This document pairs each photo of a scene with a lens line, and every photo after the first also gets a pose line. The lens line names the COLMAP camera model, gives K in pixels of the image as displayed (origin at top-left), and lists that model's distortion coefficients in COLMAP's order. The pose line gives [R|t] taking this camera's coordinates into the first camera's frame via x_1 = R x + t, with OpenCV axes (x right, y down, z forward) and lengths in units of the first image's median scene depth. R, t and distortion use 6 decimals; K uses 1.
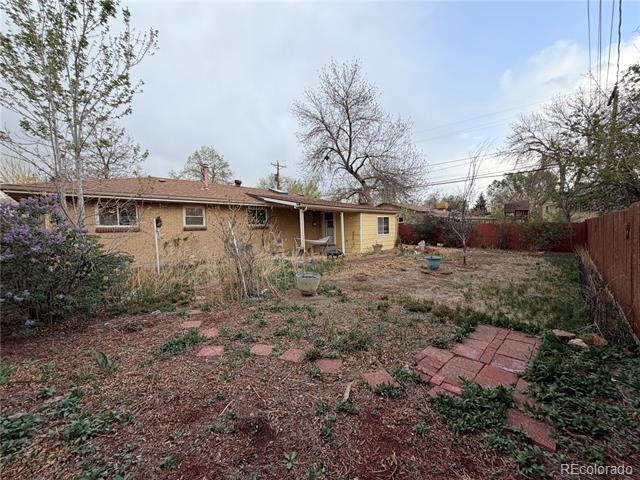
lens RADIAL K [[257.7, 0, 318.8], [0, 257.7, 238.2], [0, 0, 1]] dist [0.000119, -0.000035]
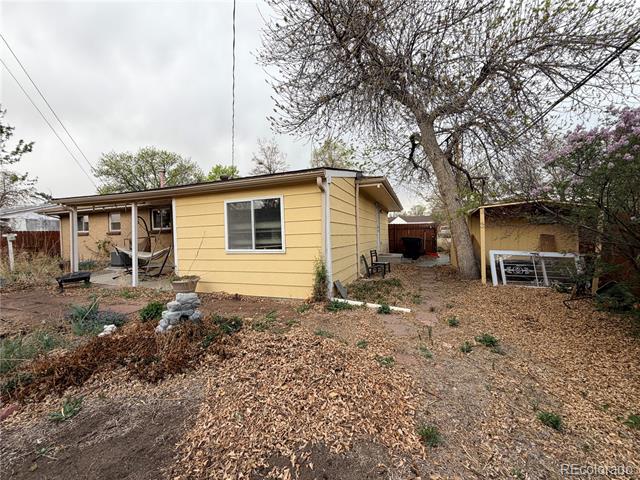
lens RADIAL K [[257.7, 0, 318.8], [0, 257.7, 238.2], [0, 0, 1]] dist [0.000119, -0.000035]
pose [[0.442084, 0.025402, -0.896614, 0.607167], [-0.027447, 0.999514, 0.014785, -0.040198], [0.896554, 0.018073, 0.442566, 0.936539]]
